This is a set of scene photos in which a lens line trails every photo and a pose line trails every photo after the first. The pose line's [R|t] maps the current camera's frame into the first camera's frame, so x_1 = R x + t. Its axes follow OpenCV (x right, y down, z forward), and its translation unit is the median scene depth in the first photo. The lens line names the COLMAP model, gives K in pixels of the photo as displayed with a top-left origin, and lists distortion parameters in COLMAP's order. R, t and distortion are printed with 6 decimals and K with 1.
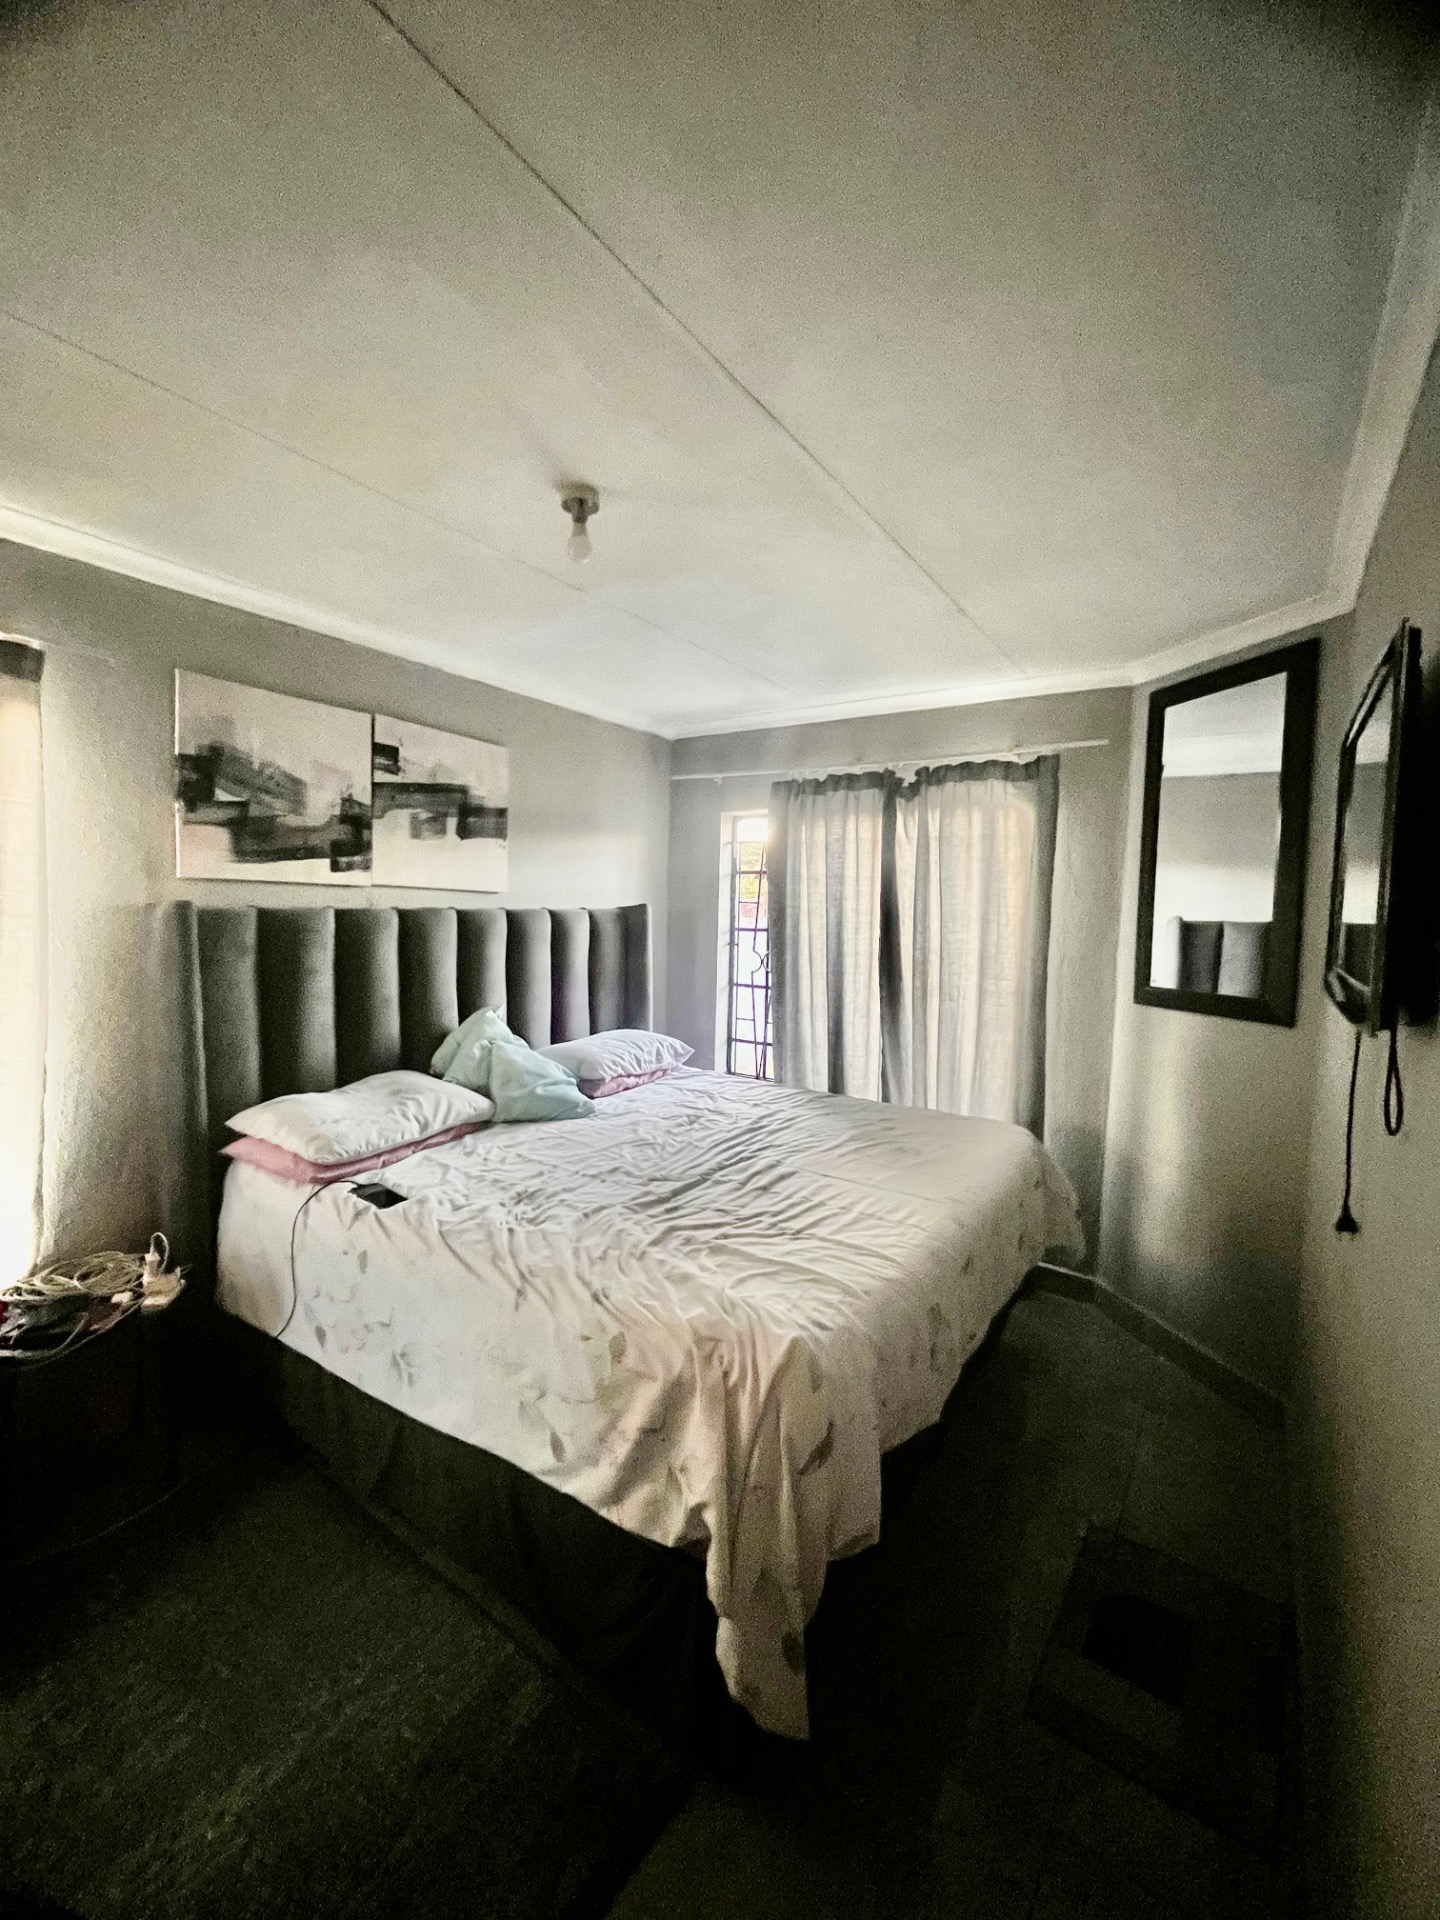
lens RADIAL K [[780.4, 0, 718.9], [0, 780.4, 956.5], [0, 0, 1]] dist [-0.000809, 0.000307]
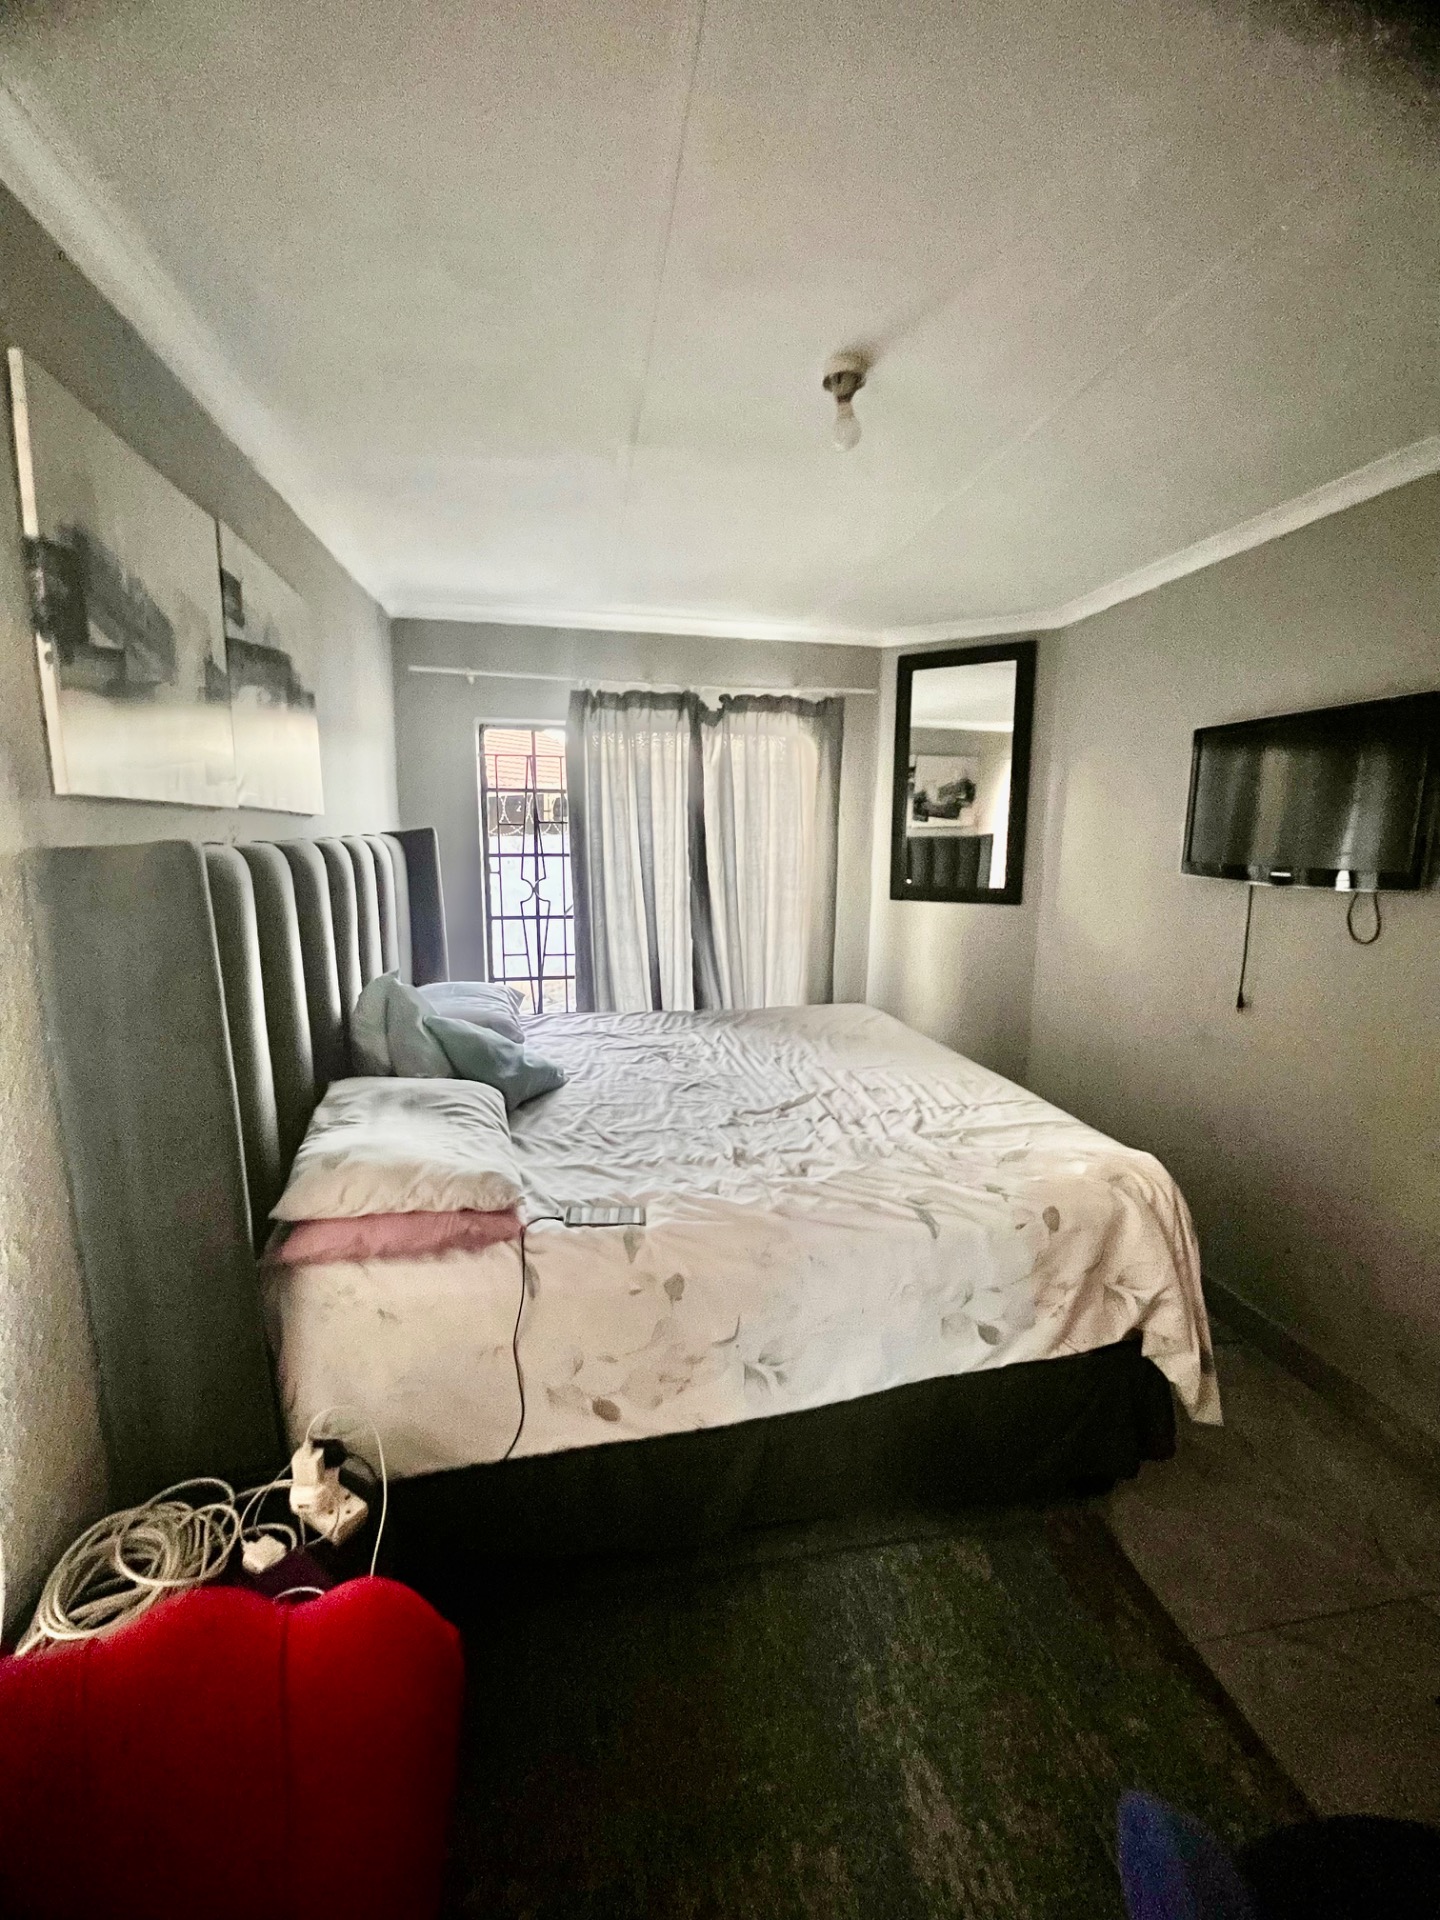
lens RADIAL K [[780.4, 0, 718.9], [0, 780.4, 956.5], [0, 0, 1]] dist [-0.000809, 0.000307]
pose [[0.705269, -0.131350, 0.696666, -0.607675], [0.055120, 0.989871, 0.130830, -0.032503], [-0.706794, -0.053871, 0.705365, 0.270880]]
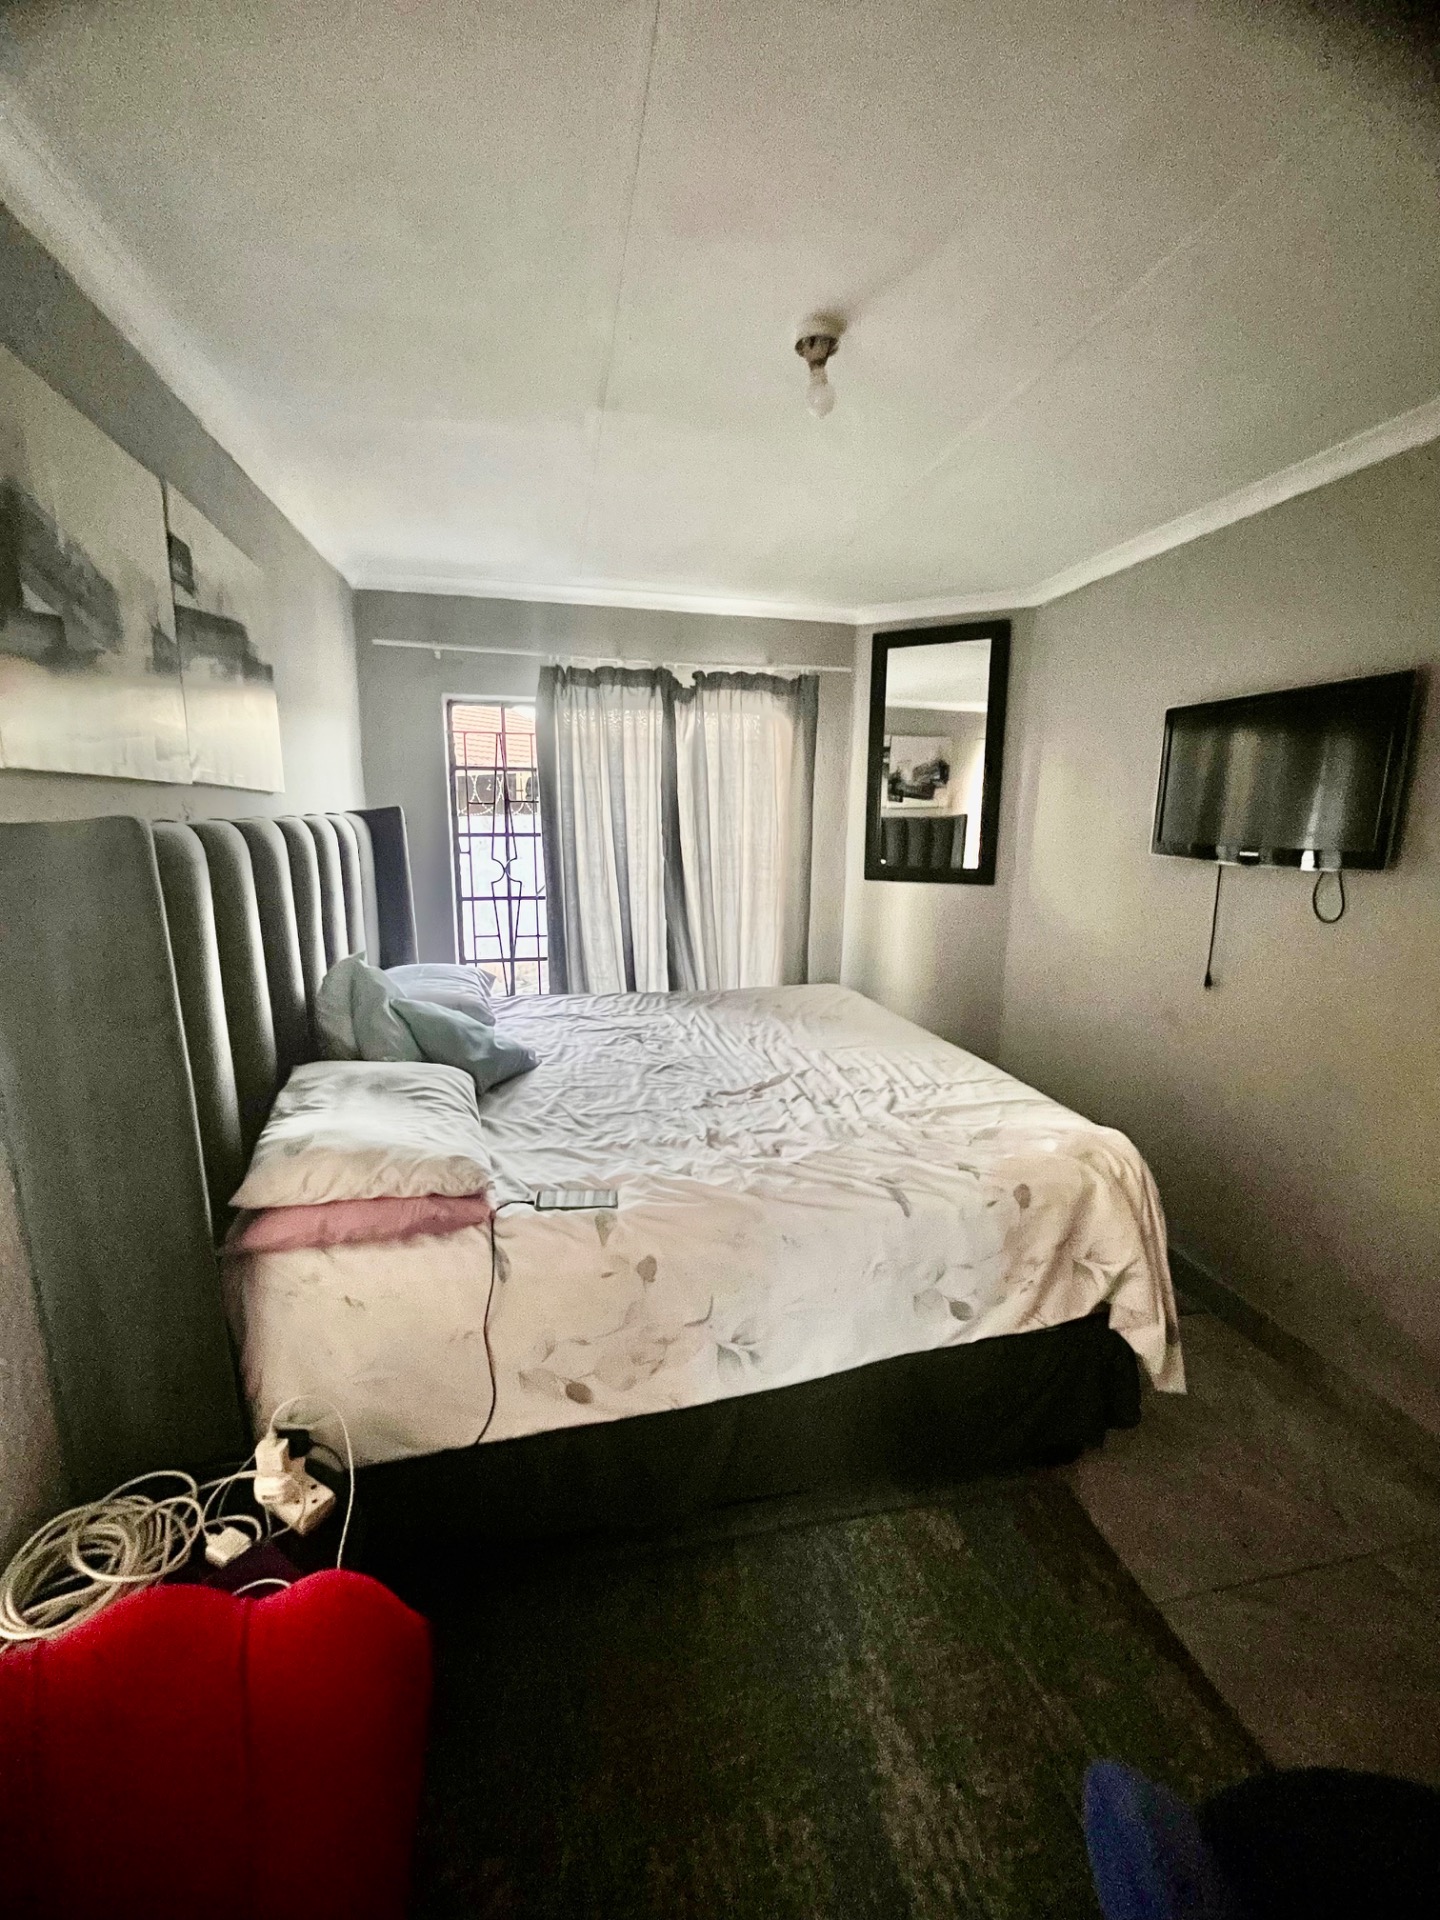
lens RADIAL K [[780.4, 0, 718.9], [0, 780.4, 956.5], [0, 0, 1]] dist [-0.000809, 0.000307]
pose [[0.683294, -0.150373, 0.714491, -0.600922], [0.054189, 0.986308, 0.155758, -0.030180], [-0.728130, -0.067711, 0.682087, 0.273533]]
